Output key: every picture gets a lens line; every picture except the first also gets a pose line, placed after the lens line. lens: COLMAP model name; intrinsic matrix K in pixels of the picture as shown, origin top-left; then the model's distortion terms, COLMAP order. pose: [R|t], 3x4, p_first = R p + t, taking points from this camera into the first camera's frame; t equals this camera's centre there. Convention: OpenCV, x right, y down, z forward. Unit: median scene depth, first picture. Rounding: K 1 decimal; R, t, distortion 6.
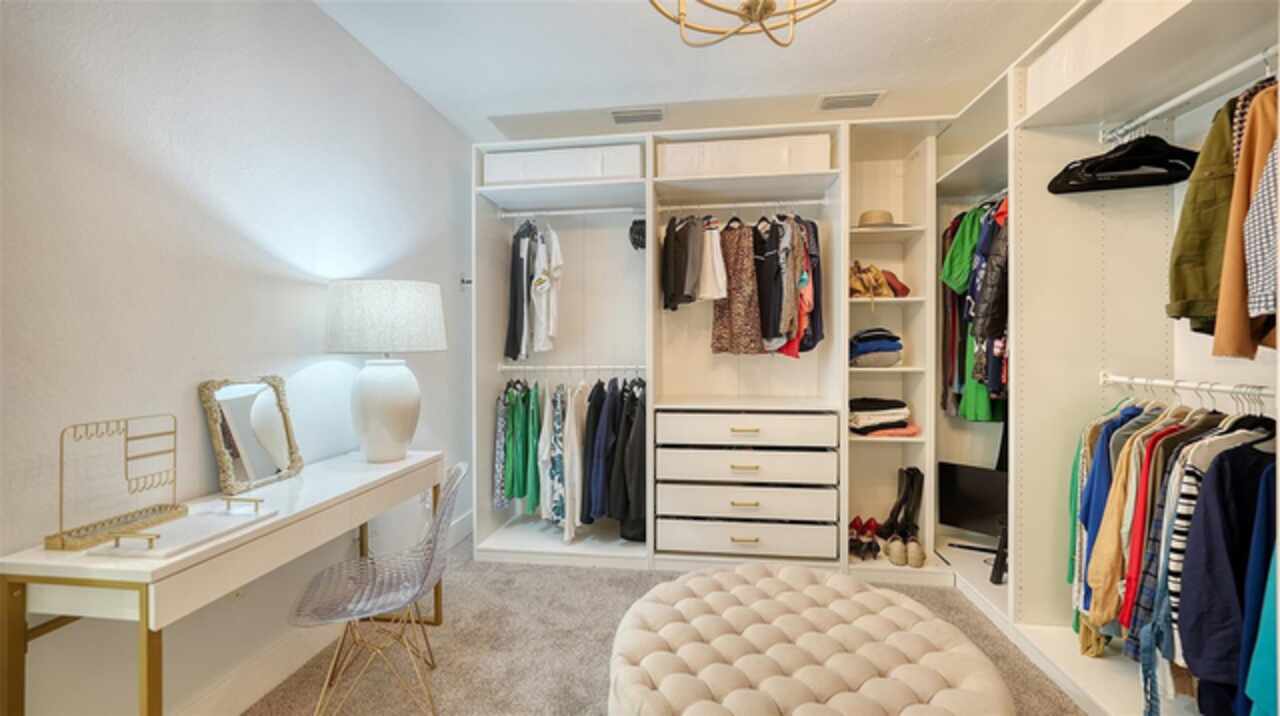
lens RADIAL K [[512.8, 0, 638.7], [0, 512.8, 359.9], [0, 0, 1]] dist [-0.013342, 0.002963]
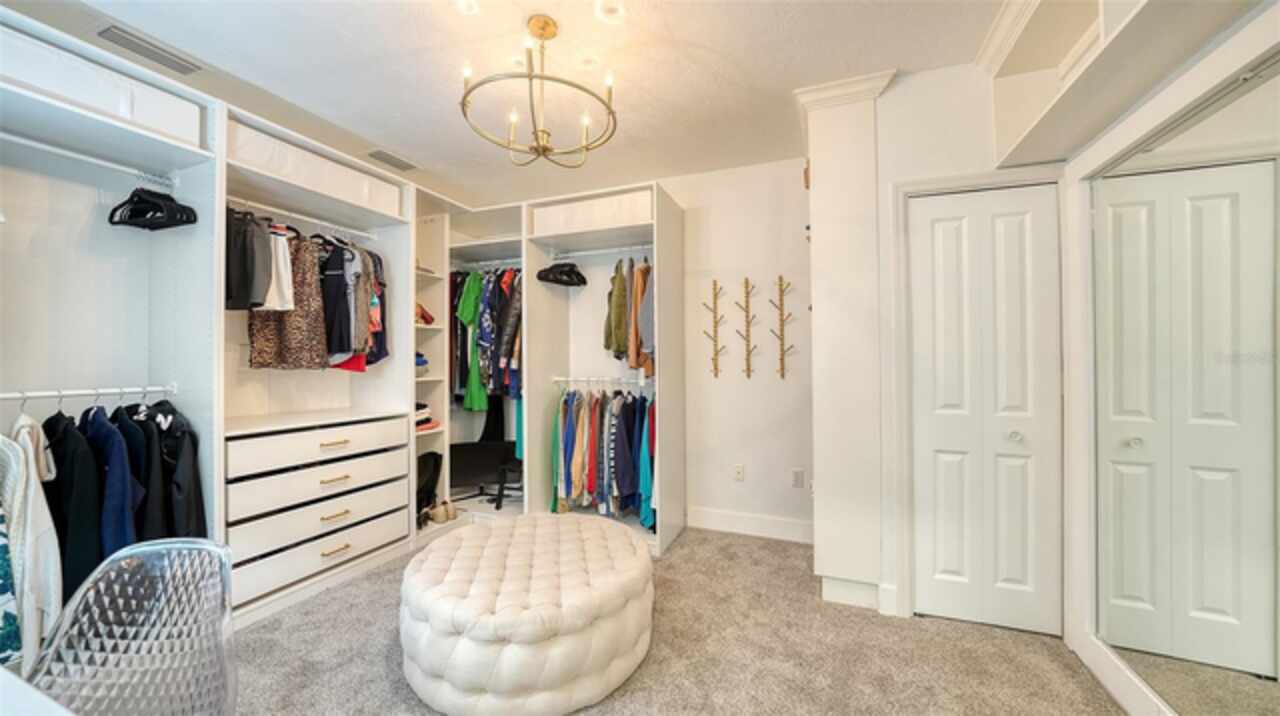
lens RADIAL K [[449.7, 0, 640.0], [0, 449.7, 359.3], [0, 0, 1]] dist [-0.002860, -0.000297]
pose [[0.255713, 0.007570, 0.966723, -0.492853], [0.017675, 0.999766, -0.012504, -0.008358], [-0.966591, 0.020284, 0.255519, 0.171139]]
